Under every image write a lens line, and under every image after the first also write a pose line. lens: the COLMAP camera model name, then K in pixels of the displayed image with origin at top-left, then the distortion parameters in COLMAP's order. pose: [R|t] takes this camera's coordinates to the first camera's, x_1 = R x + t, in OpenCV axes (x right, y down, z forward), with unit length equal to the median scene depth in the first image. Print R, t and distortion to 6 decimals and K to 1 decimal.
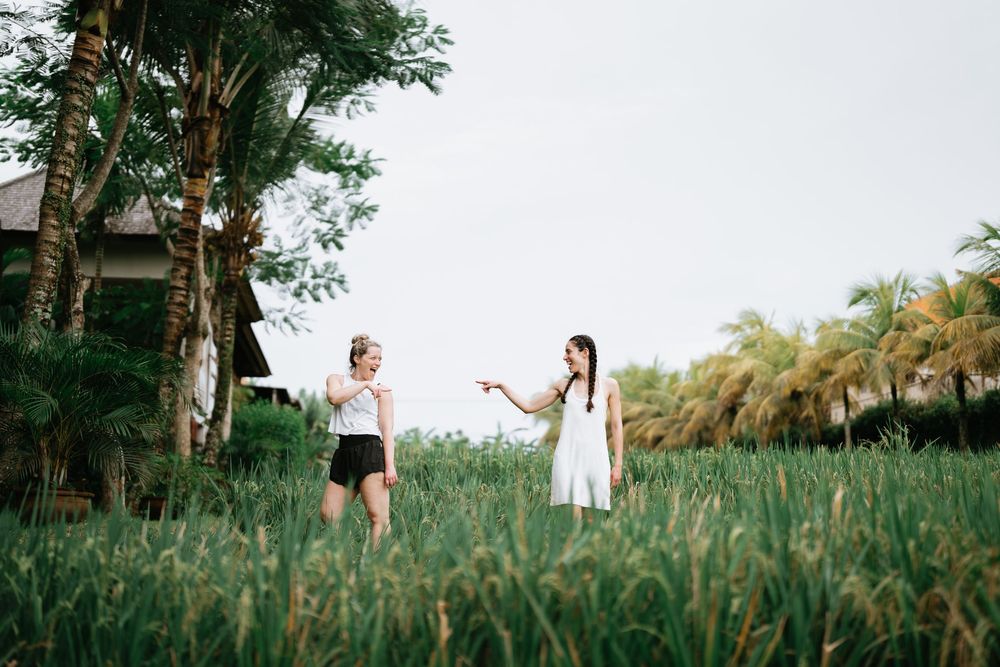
lens RADIAL K [[1437.5, 0, 500.0], [0, 1437.5, 333.5], [0, 0, 1]] dist [0.346041, -3.446506]
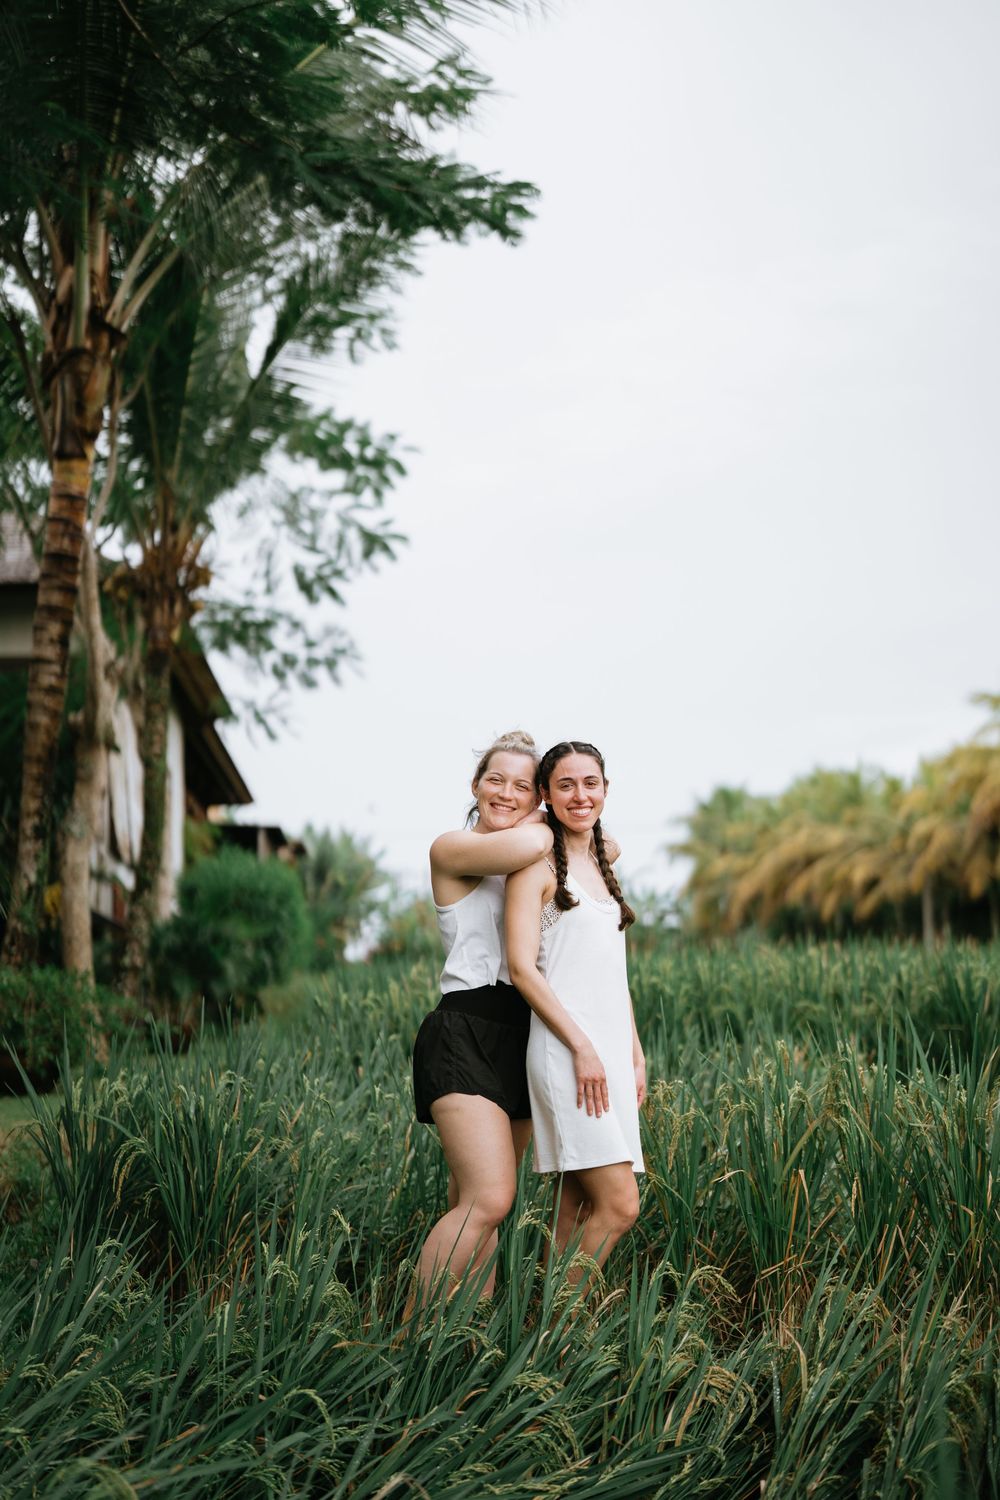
lens RADIAL K [[2156.3, 0, 500.0], [0, 2156.3, 750.0], [0, 0, 1]] dist [0.346041, -3.446506]
pose [[0.998086, -0.037488, -0.049183, -0.007757], [0.037955, 0.999243, 0.008582, 0.001496], [0.048824, -0.010433, 0.998753, 0.135641]]
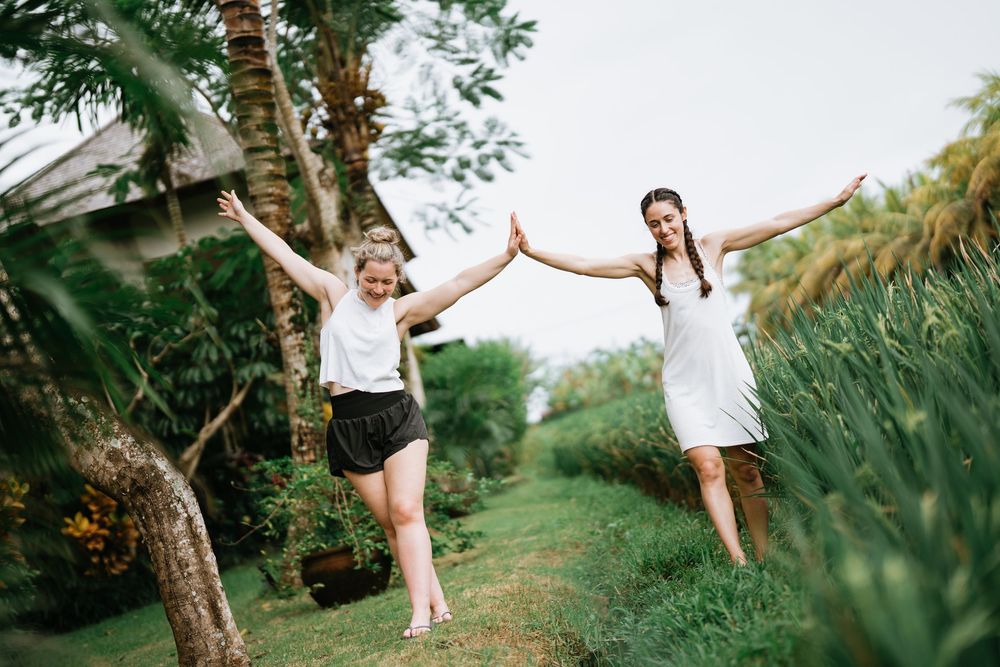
lens RADIAL K [[1450.3, 0, 499.7], [0, 1450.3, 284.3], [0, 0, 1]] dist [0.025561, 0.032875]
pose [[0.950427, -0.293605, -0.102397, -0.073039], [0.295407, 0.955368, 0.002557, 0.029673], [0.097076, -0.032679, 0.994740, 0.356292]]
